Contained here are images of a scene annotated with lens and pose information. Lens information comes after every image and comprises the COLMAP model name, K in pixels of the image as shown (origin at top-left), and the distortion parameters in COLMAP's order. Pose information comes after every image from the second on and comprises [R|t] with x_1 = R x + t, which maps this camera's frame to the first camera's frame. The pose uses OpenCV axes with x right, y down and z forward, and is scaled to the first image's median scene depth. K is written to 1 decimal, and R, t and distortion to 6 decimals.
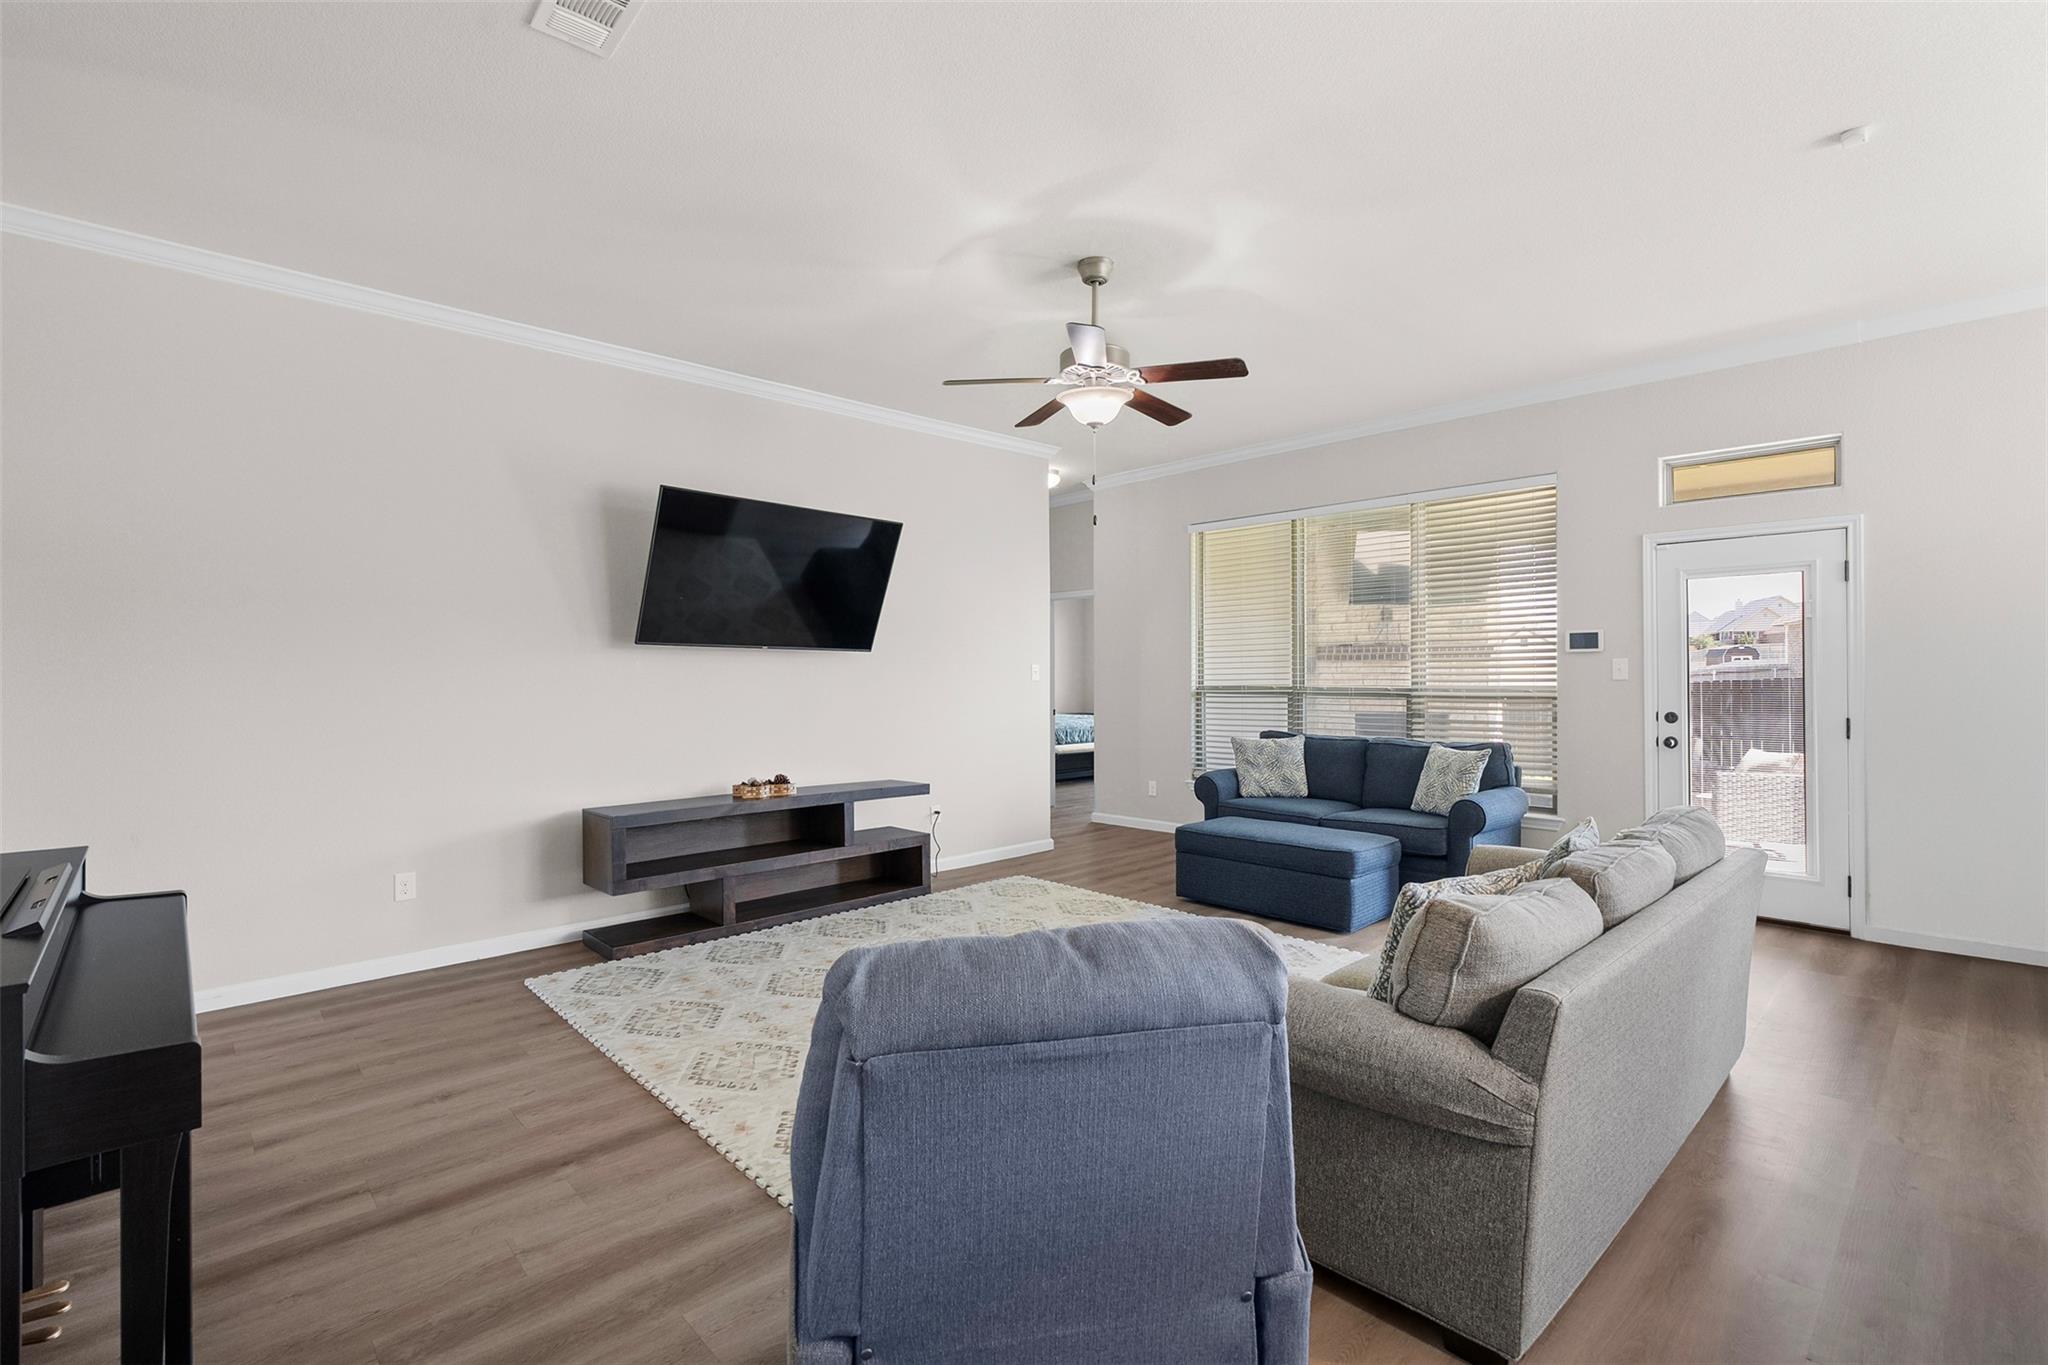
lens RADIAL K [[919.8, 0, 1022.8], [0, 919.8, 667.4], [0, 0, 1]] dist [-0.004070, 0.001439]
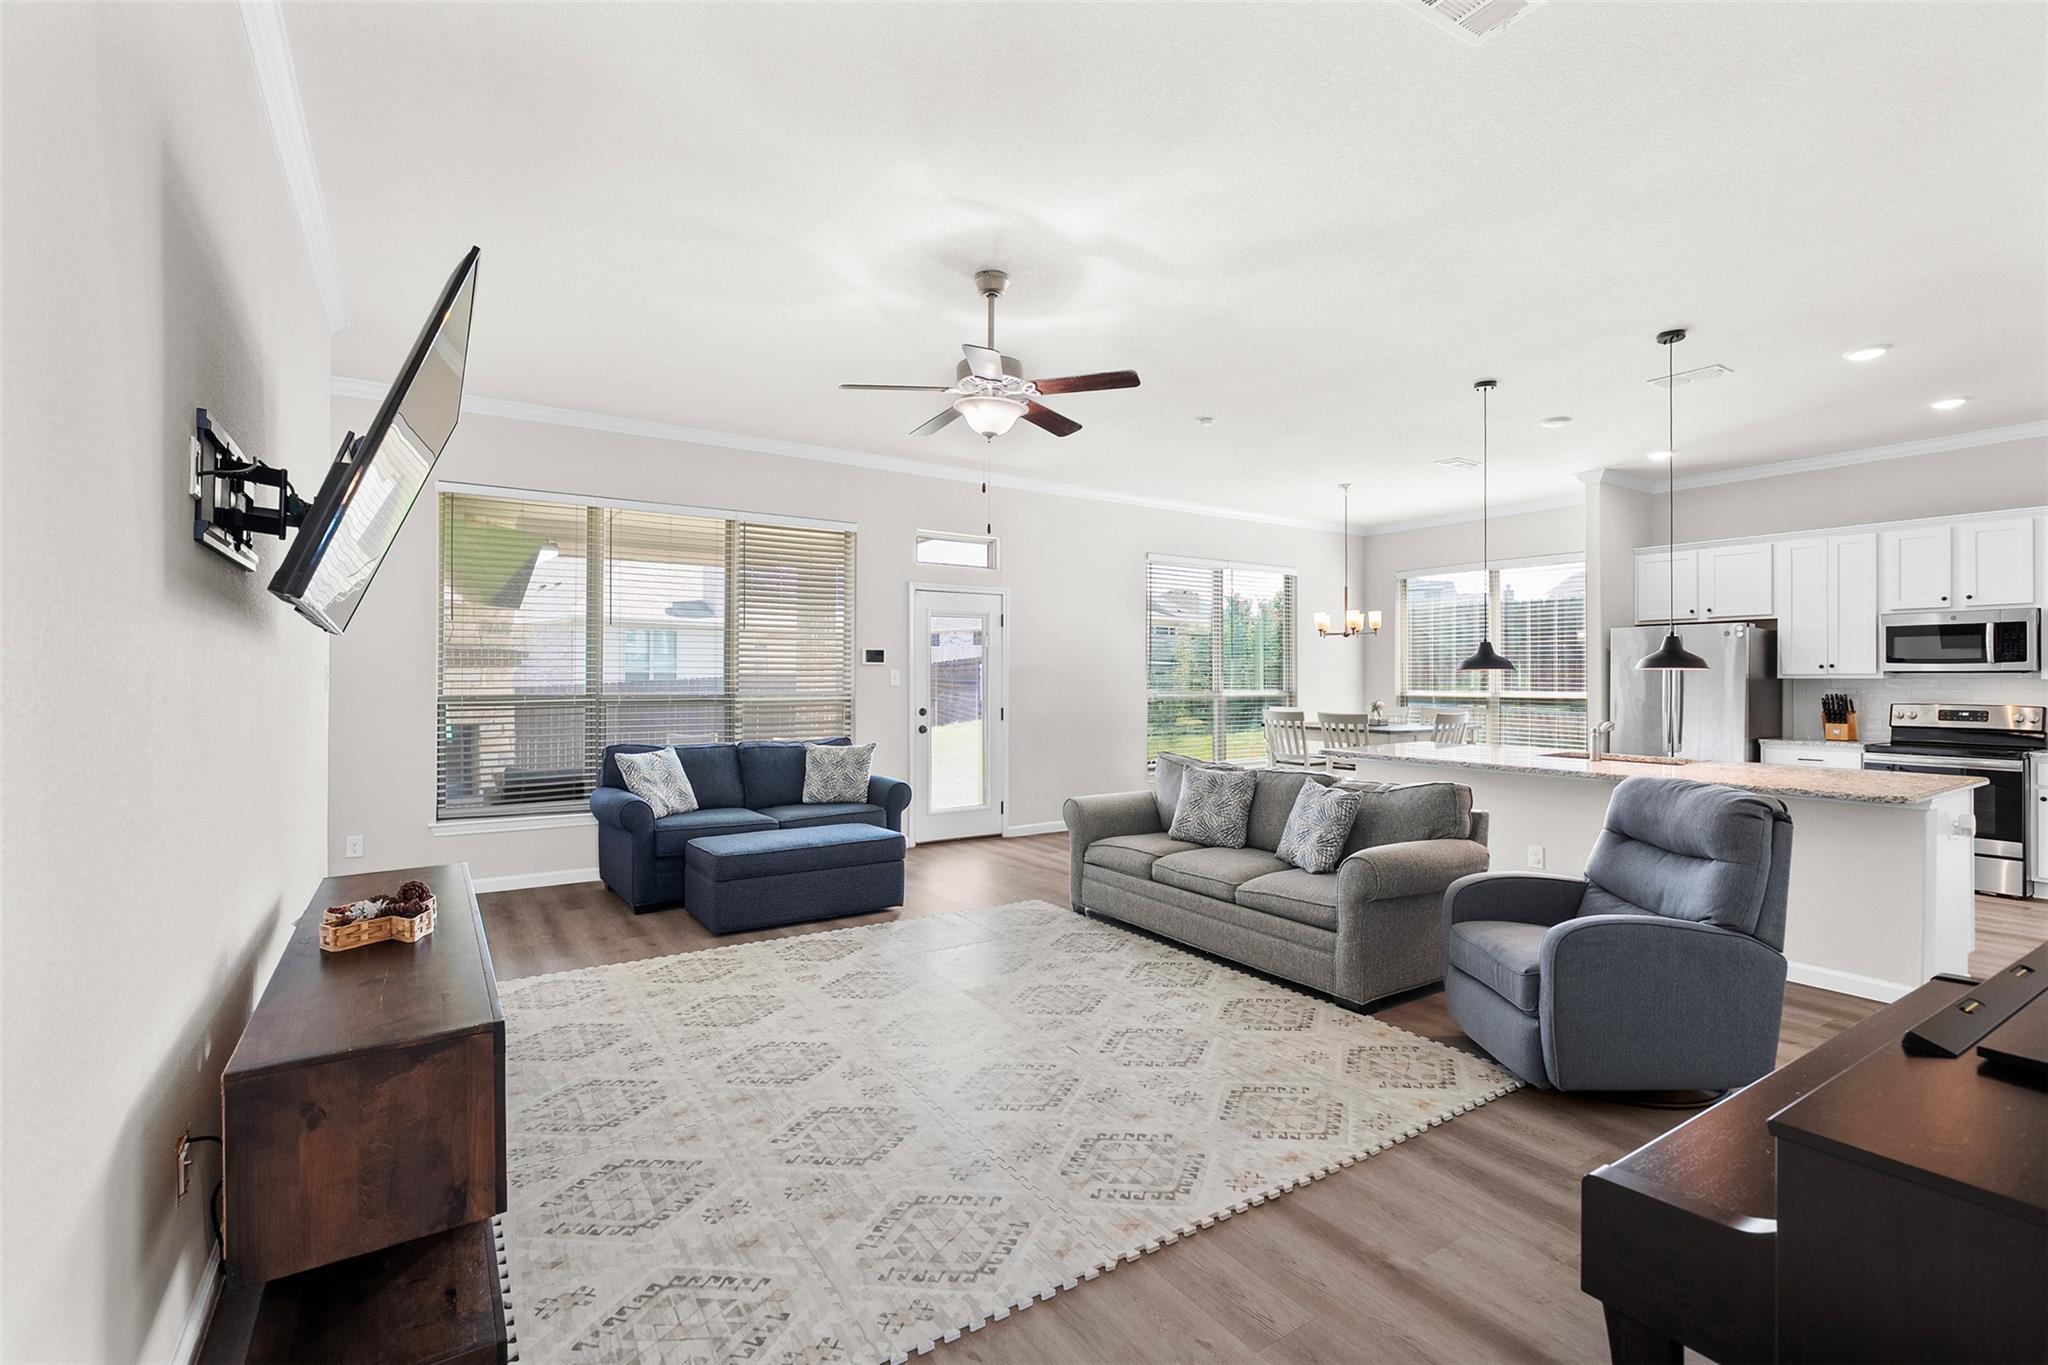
lens RADIAL K [[919.8, 0, 1032.6], [0, 919.8, 679.2], [0, 0, 1]] dist [-0.004070, 0.001439]
pose [[0.172591, 0.004216, 0.984985, -0.763015], [-0.008892, 0.999957, -0.002722, 0.006986], [-0.984954, -0.008288, 0.172621, 0.653273]]
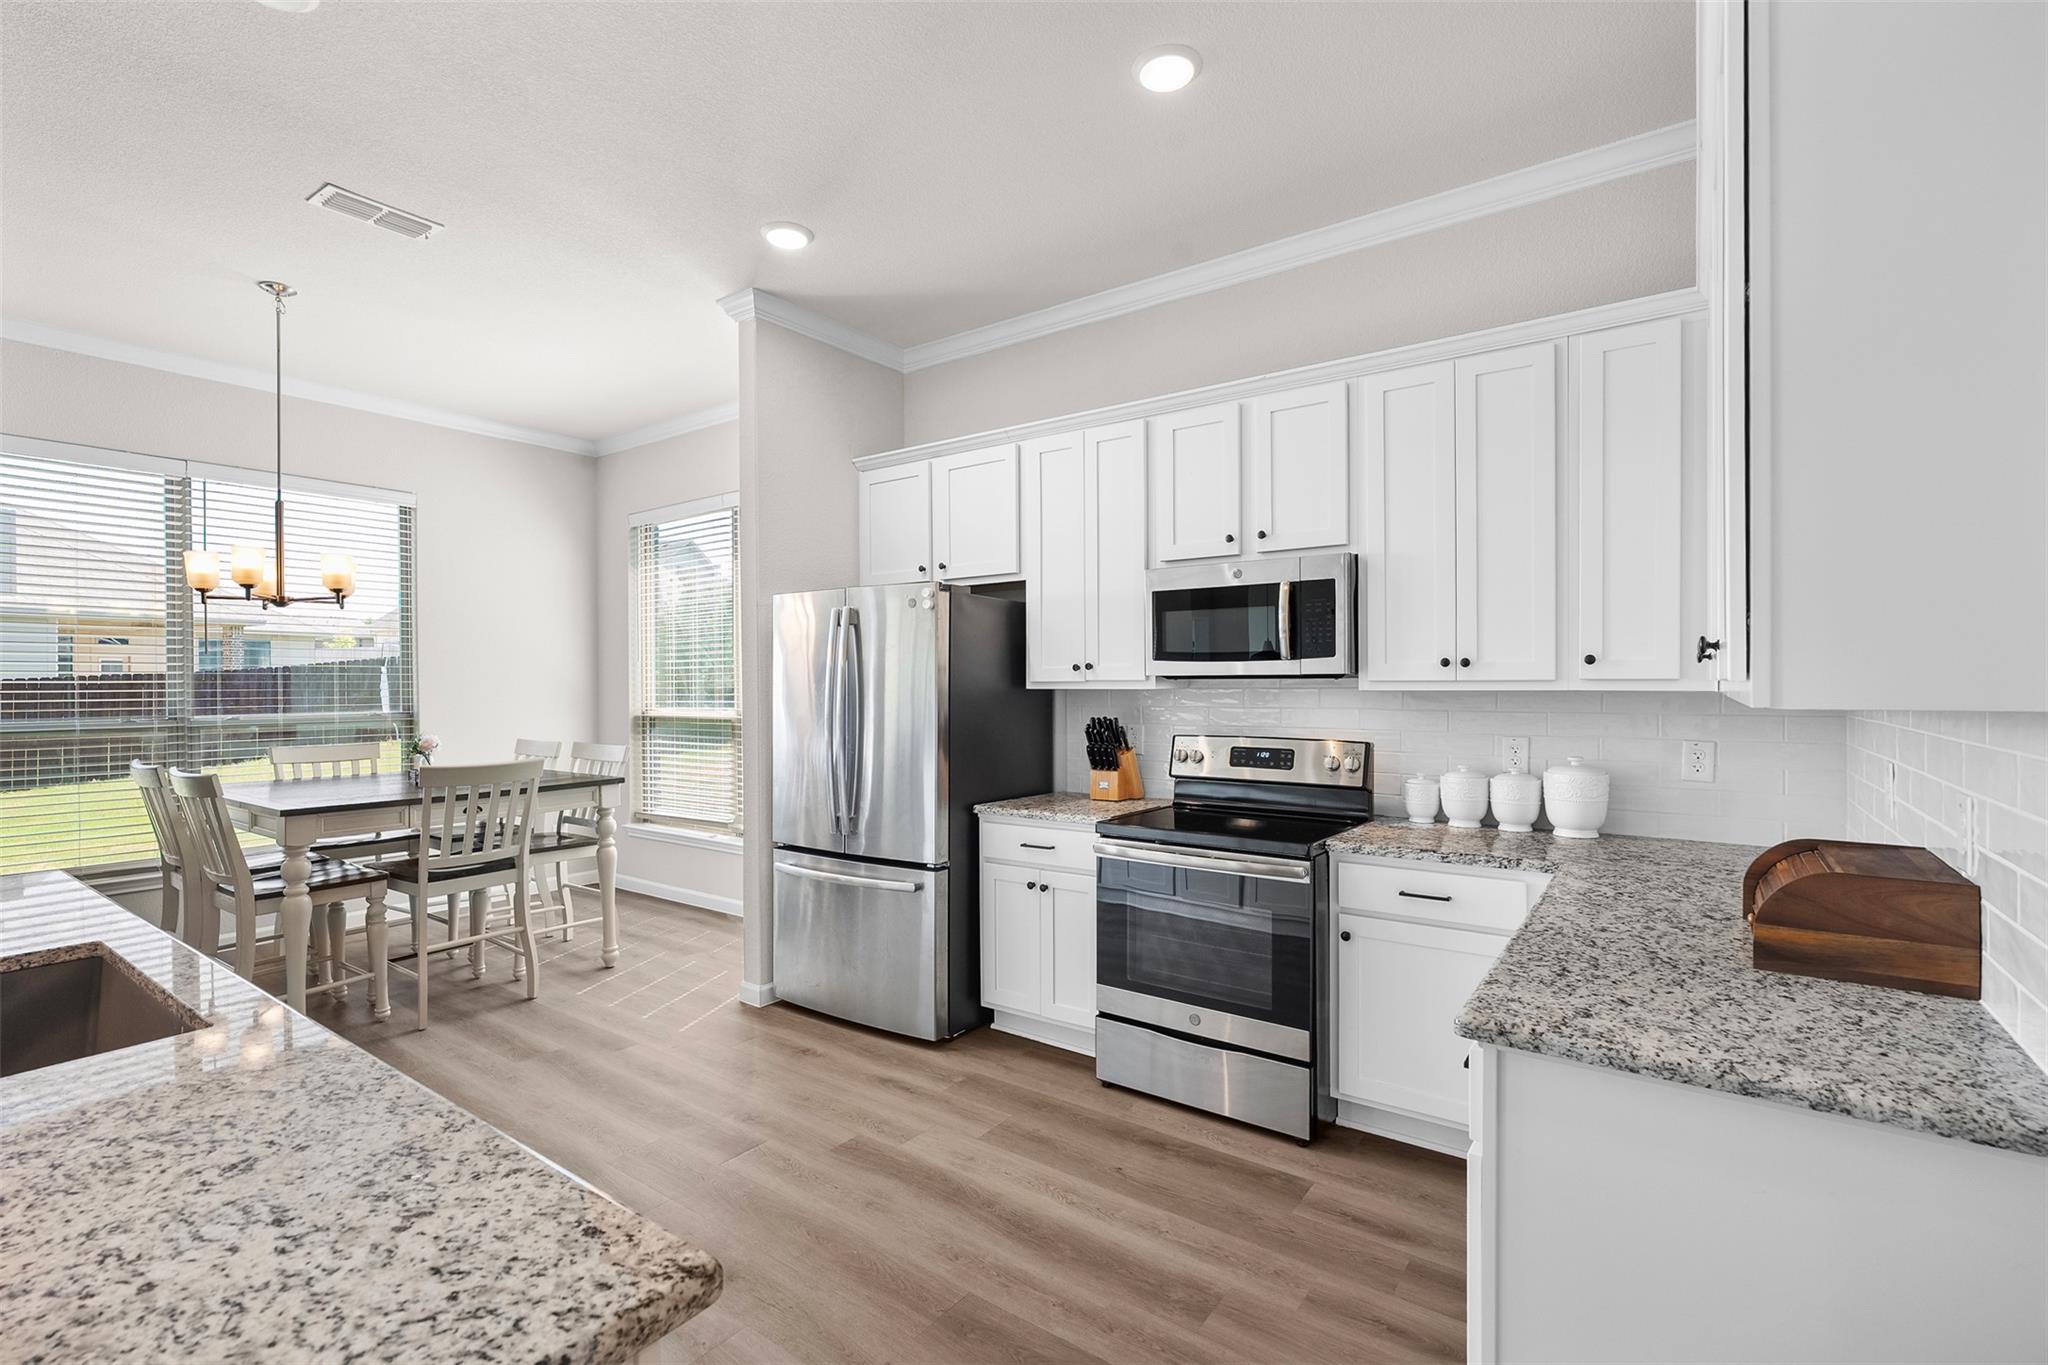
lens RADIAL K [[919.8, 0, 1028.3], [0, 919.8, 690.9], [0, 0, 1]] dist [-0.004070, 0.001439]
pose [[-0.181376, -0.004819, 0.983402, 0.125611], [-0.001213, 0.999988, 0.004677, -0.011856], [-0.983413, -0.000344, -0.181380, -0.154462]]
